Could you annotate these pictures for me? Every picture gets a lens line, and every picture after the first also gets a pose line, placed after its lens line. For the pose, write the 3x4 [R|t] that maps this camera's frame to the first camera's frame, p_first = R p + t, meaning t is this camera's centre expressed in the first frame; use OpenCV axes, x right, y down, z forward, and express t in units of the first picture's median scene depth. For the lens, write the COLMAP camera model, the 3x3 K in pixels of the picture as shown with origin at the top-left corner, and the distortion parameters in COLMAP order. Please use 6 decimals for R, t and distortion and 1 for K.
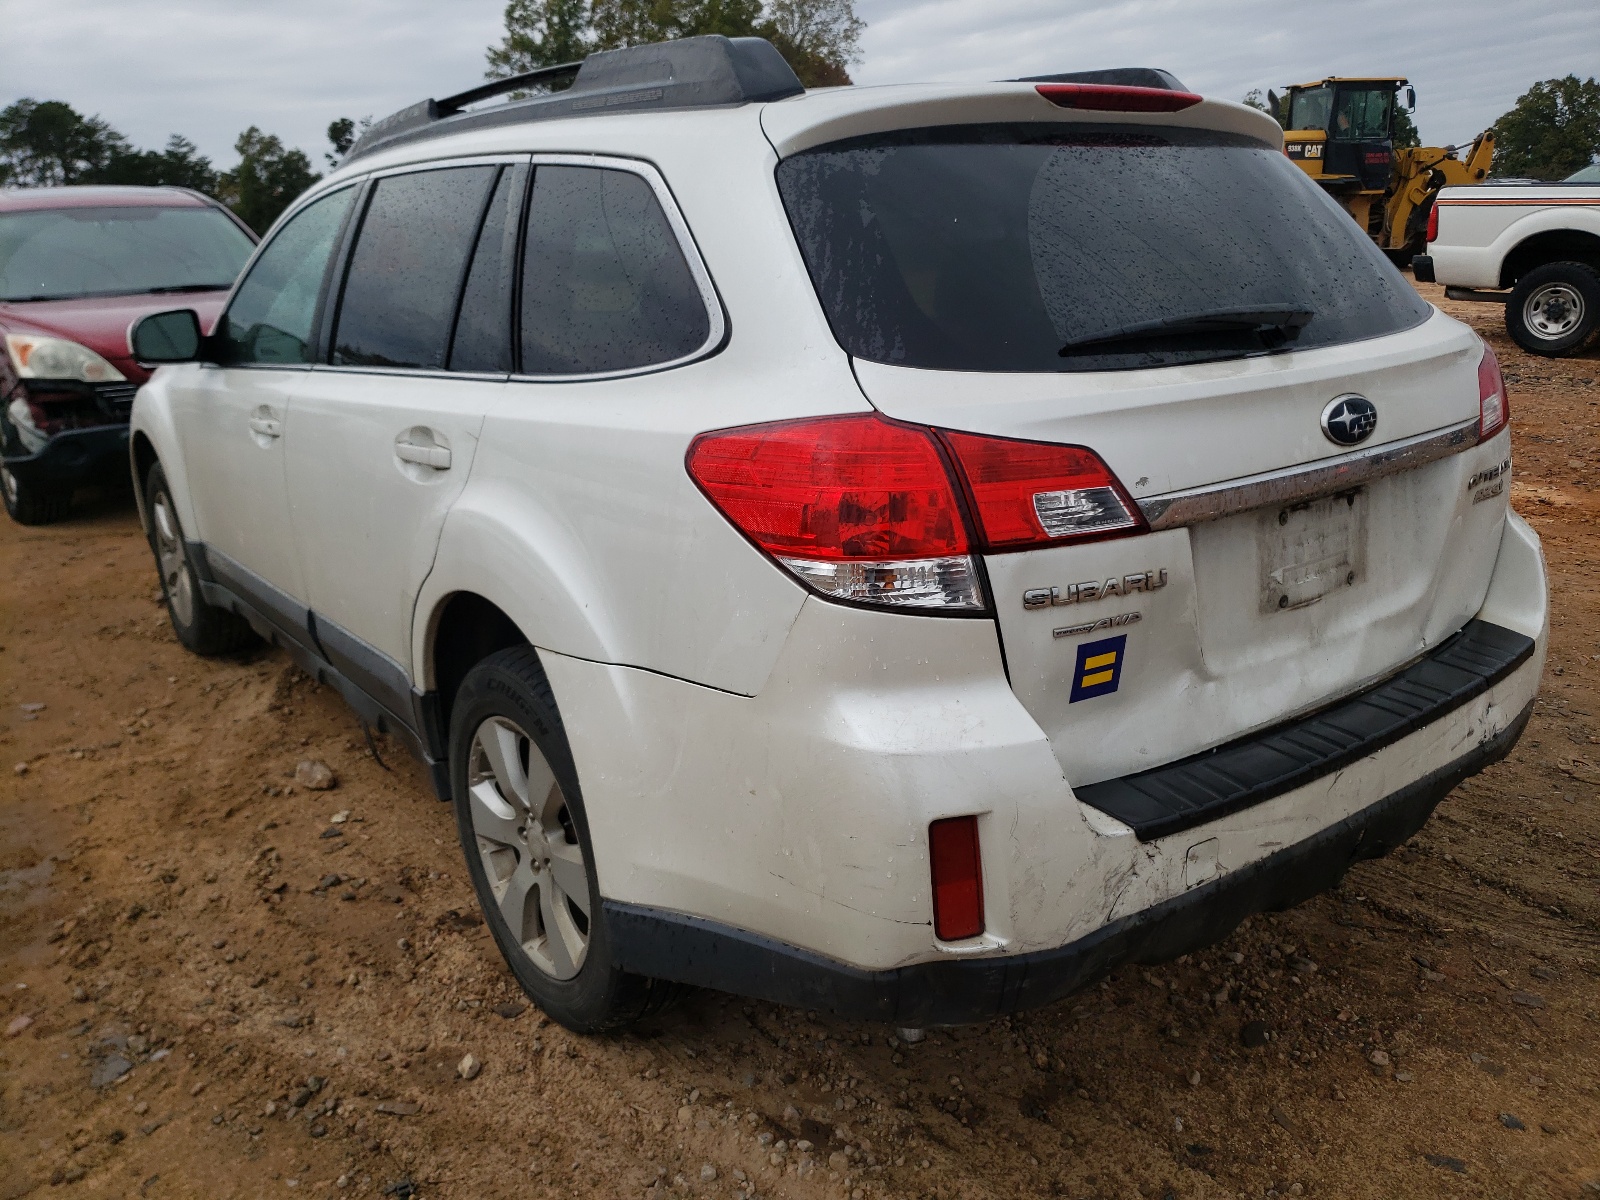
lens RADIAL K [[1159.5, 0, 810.6], [0, 1159.5, 602.7], [0, 0, 1]] dist [0.060962, -0.003709]
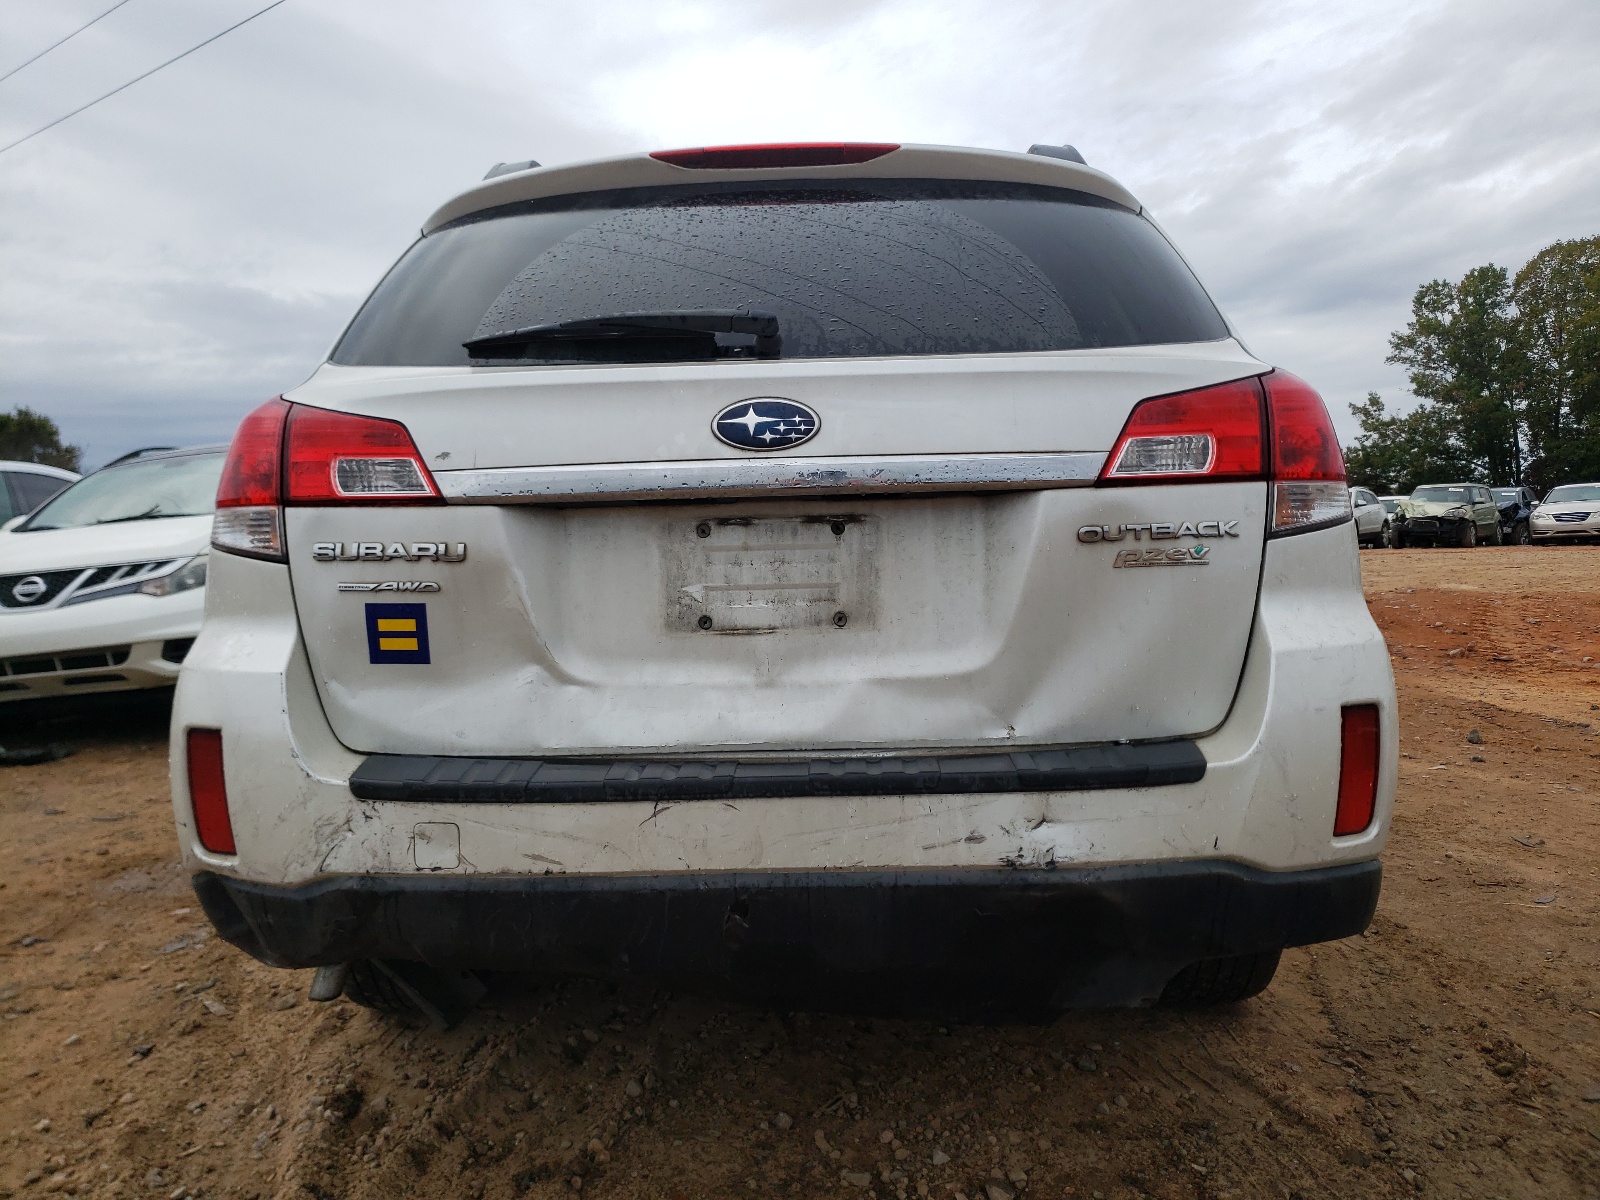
lens RADIAL K [[1159.5, 0, 797.2], [0, 1159.5, 601.4], [0, 0, 1]] dist [0.060962, -0.003709]
pose [[0.784132, 0.049592, -0.618609, 1.131592], [-0.182392, 0.971196, -0.153336, 0.119620], [0.593187, 0.233065, 0.770591, 0.388612]]
